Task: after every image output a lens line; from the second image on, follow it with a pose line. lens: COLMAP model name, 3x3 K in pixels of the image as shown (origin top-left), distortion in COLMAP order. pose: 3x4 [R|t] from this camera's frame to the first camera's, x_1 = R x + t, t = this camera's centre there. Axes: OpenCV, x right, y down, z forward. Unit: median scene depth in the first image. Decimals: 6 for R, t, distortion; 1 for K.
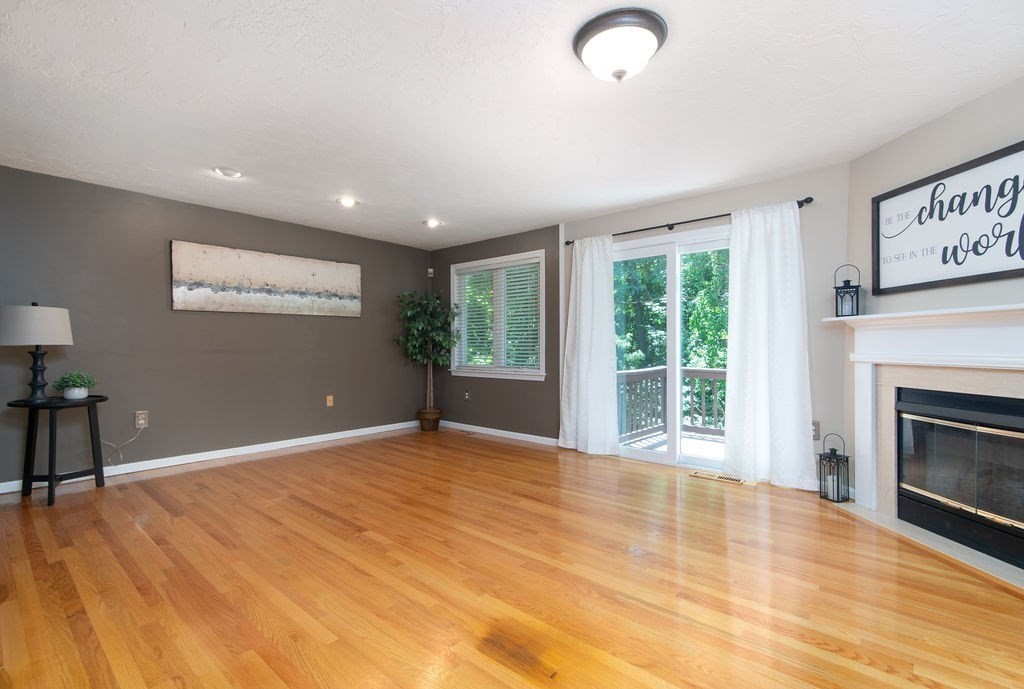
lens RADIAL K [[468.1, 0, 512.0], [0, 468.1, 344.5], [0, 0, 1]] dist [0.001596, 0.000081]
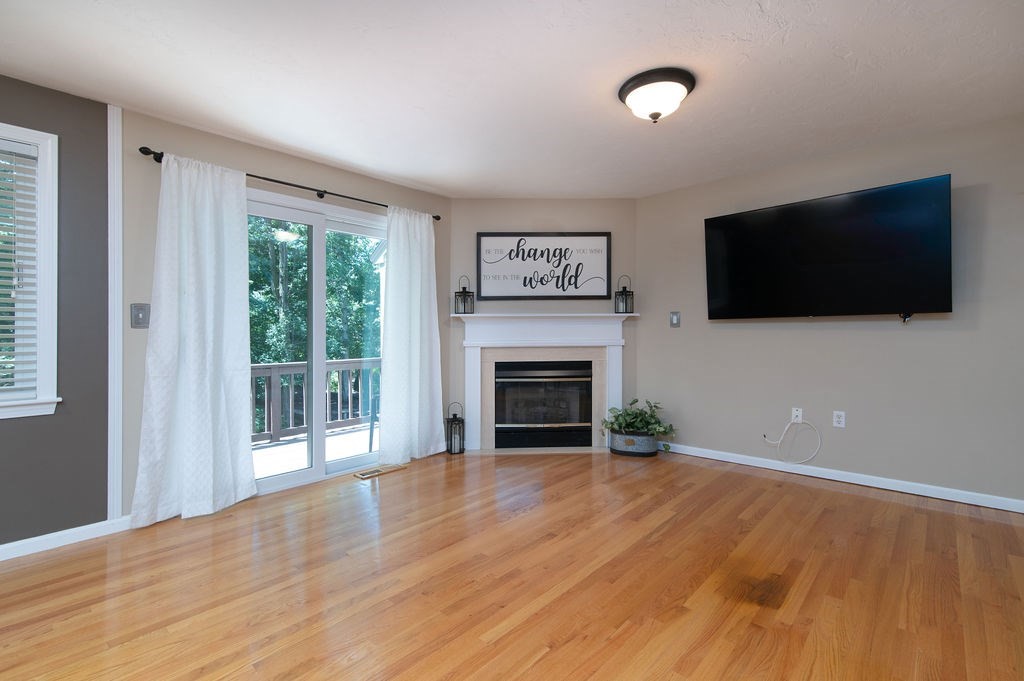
lens RADIAL K [[461.5, 0, 511.0], [0, 461.5, 329.3], [0, 0, 1]] dist [0.010493, 0.000084]
pose [[0.026072, 0.009764, 0.999612, -0.715462], [0.003589, 0.999945, -0.009861, -0.000580], [-0.999654, 0.003845, 0.026035, 0.958019]]
